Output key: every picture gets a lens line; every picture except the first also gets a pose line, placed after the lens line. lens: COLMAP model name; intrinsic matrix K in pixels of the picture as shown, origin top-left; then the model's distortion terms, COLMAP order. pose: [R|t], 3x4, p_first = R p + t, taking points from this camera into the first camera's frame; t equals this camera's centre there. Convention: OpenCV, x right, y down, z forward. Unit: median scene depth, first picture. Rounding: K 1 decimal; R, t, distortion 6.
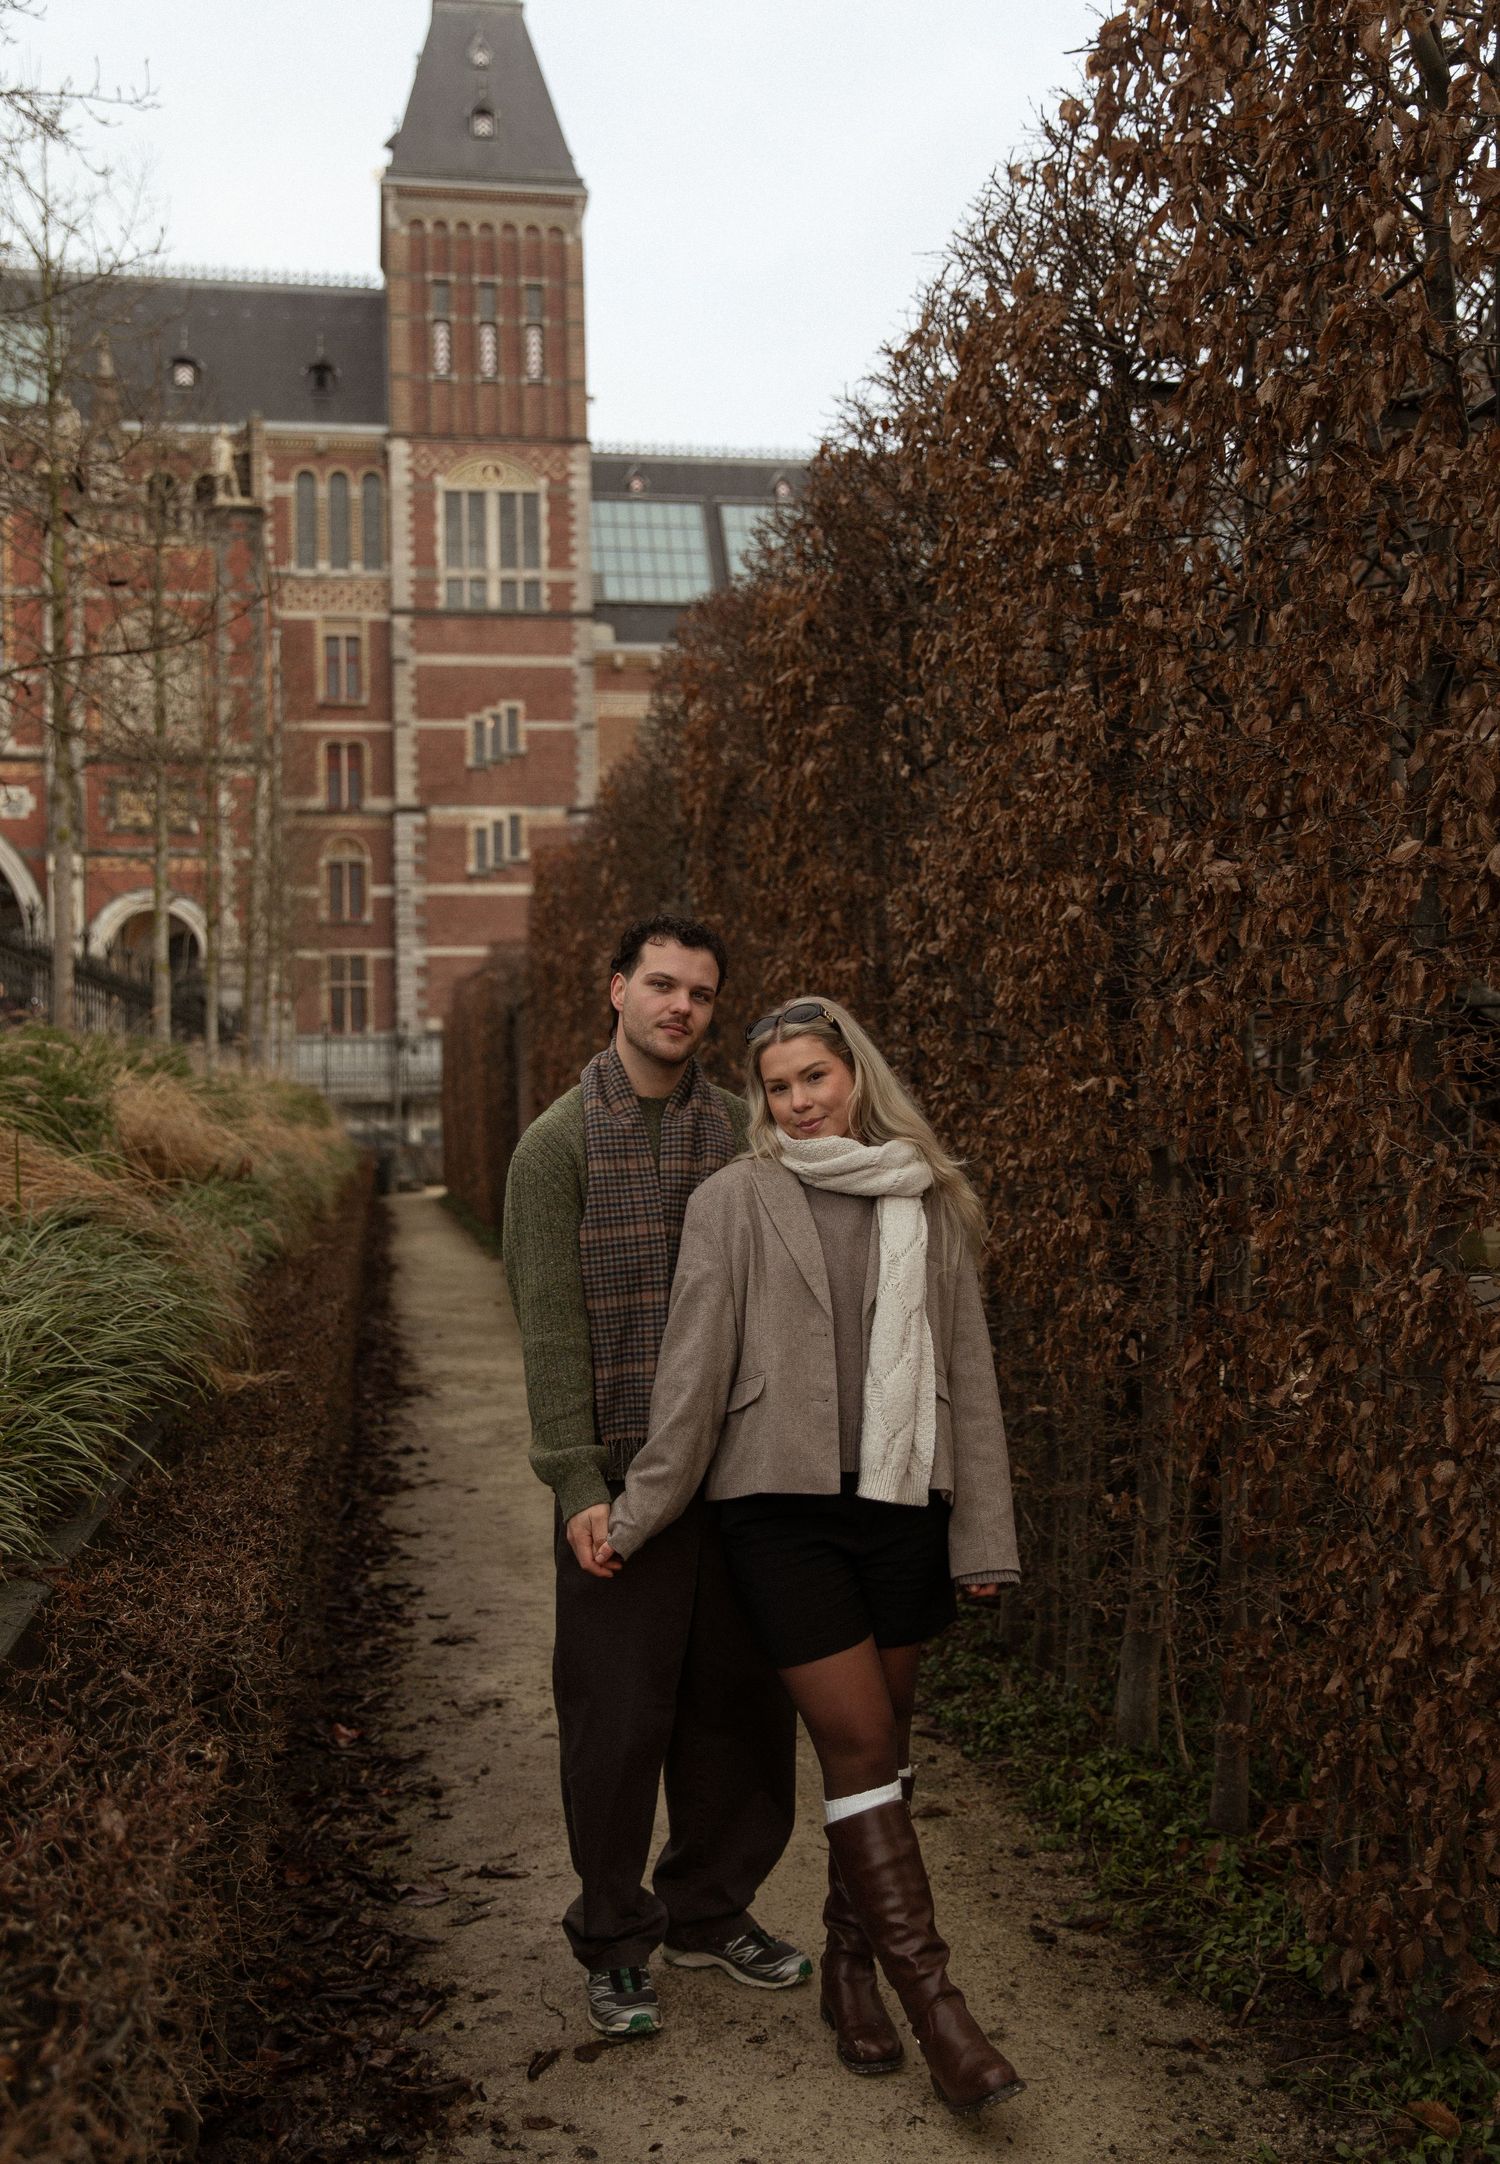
lens RADIAL K [[2132.1, 0, 750.0], [0, 2132.1, 1082.0], [0, 0, 1]] dist [-0.011029, 0.098948]
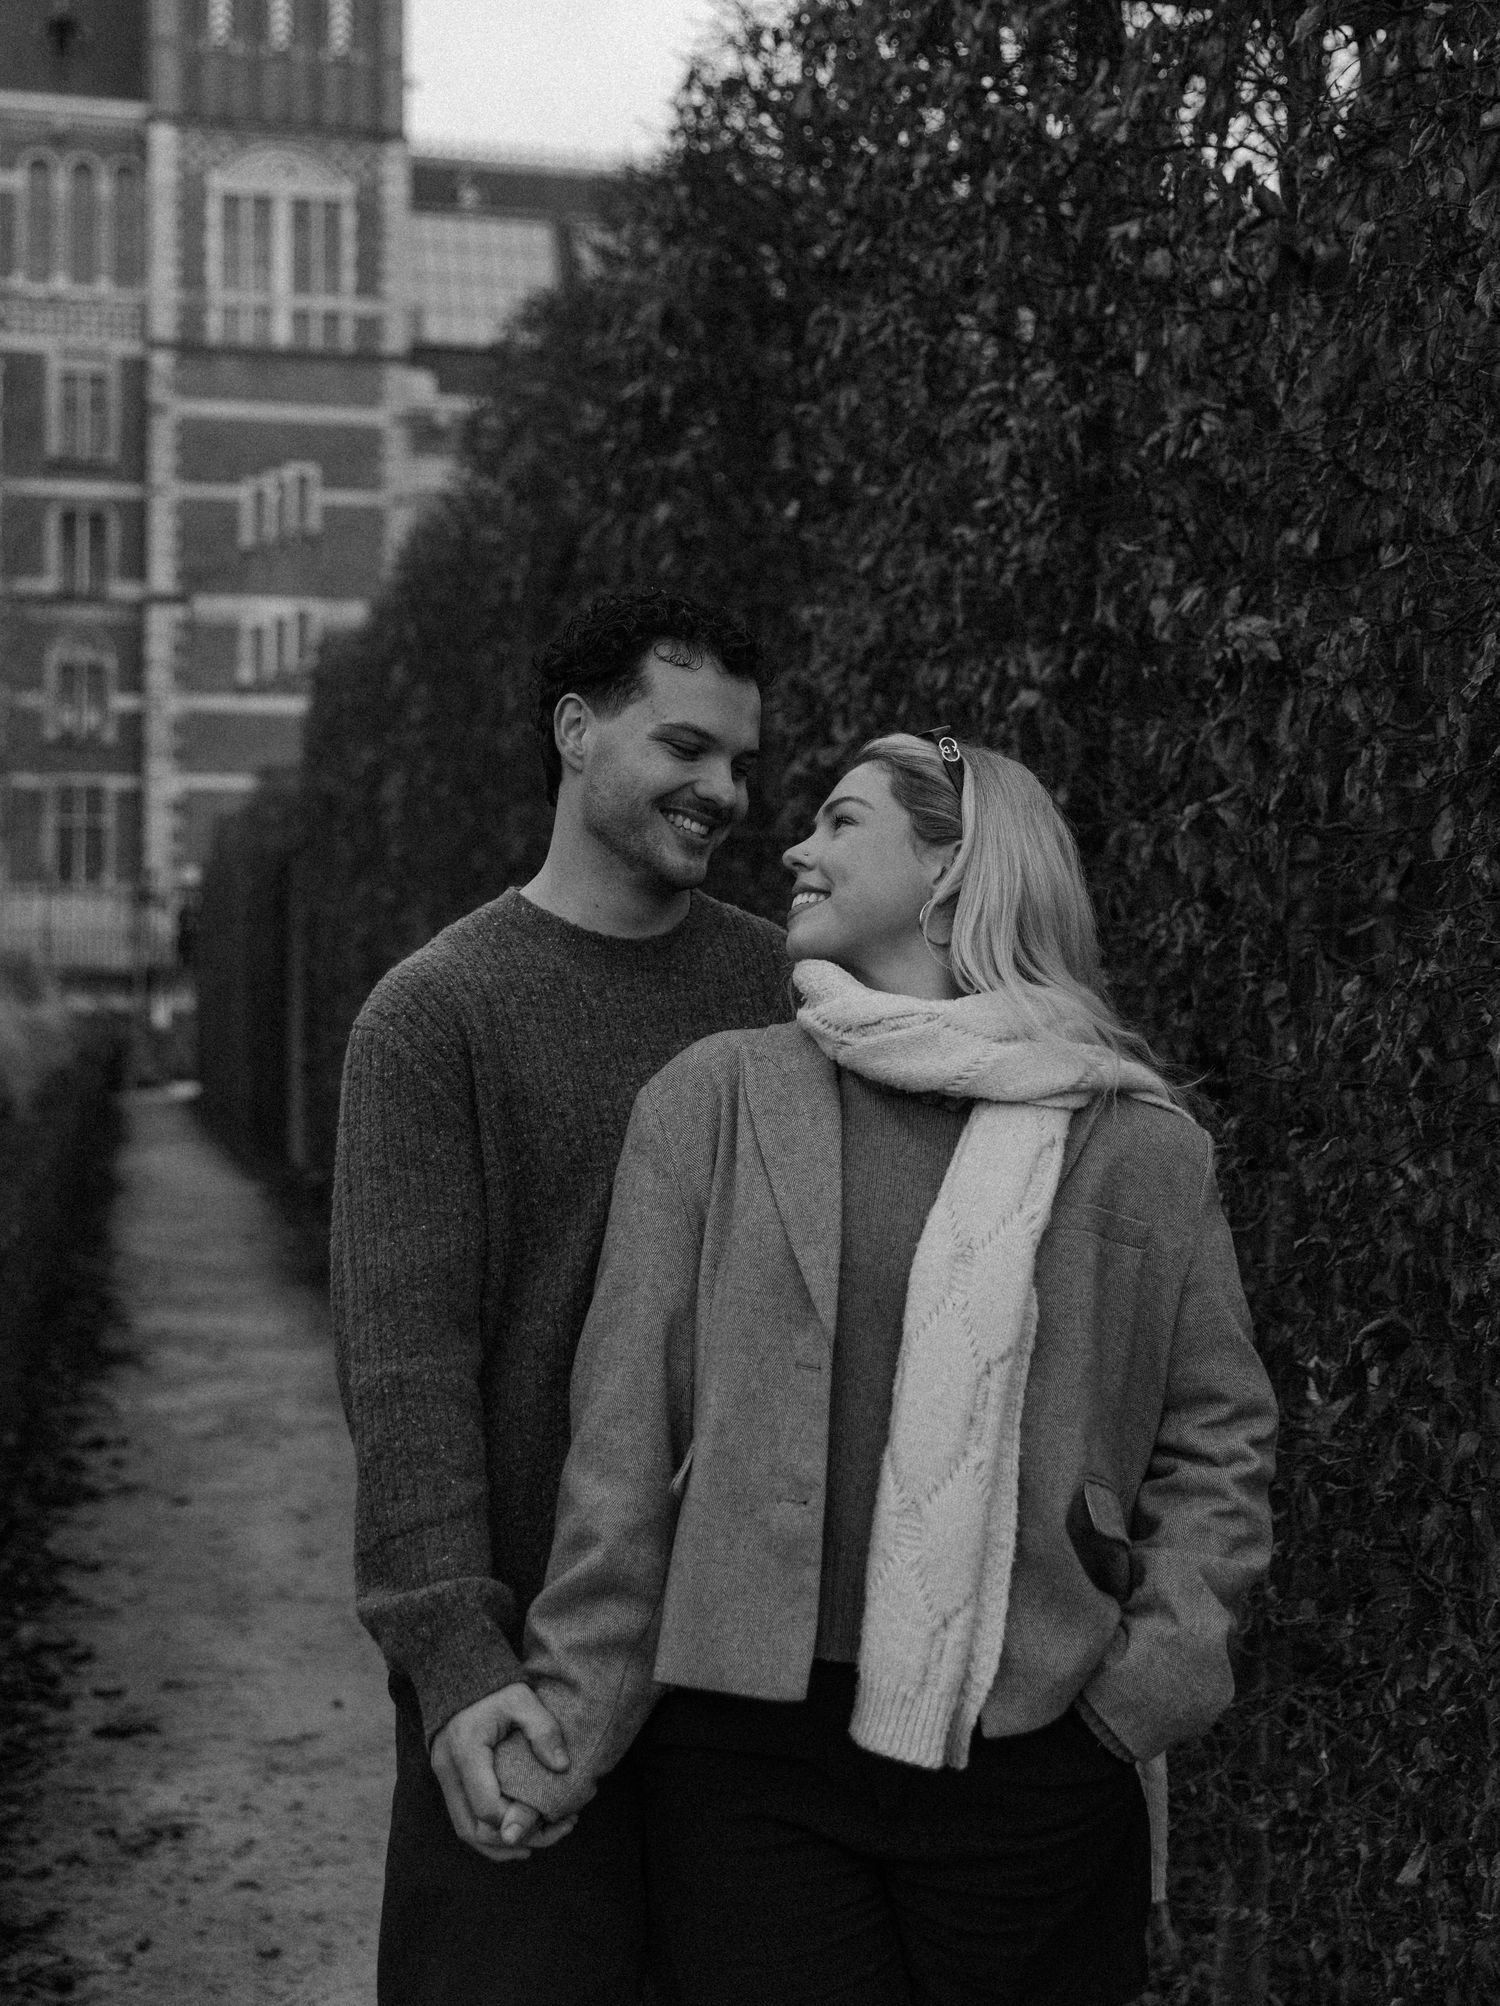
lens RADIAL K [[2550.3, 0, 749.0], [0, 2550.3, 908.7], [0, 0, 1]] dist [0.073060, 0.019443]
pose [[0.998315, 0.022834, 0.053346, 0.013477], [-0.021588, 0.999483, -0.023818, 0.007379], [-0.053862, 0.022626, 0.998292, 0.129669]]
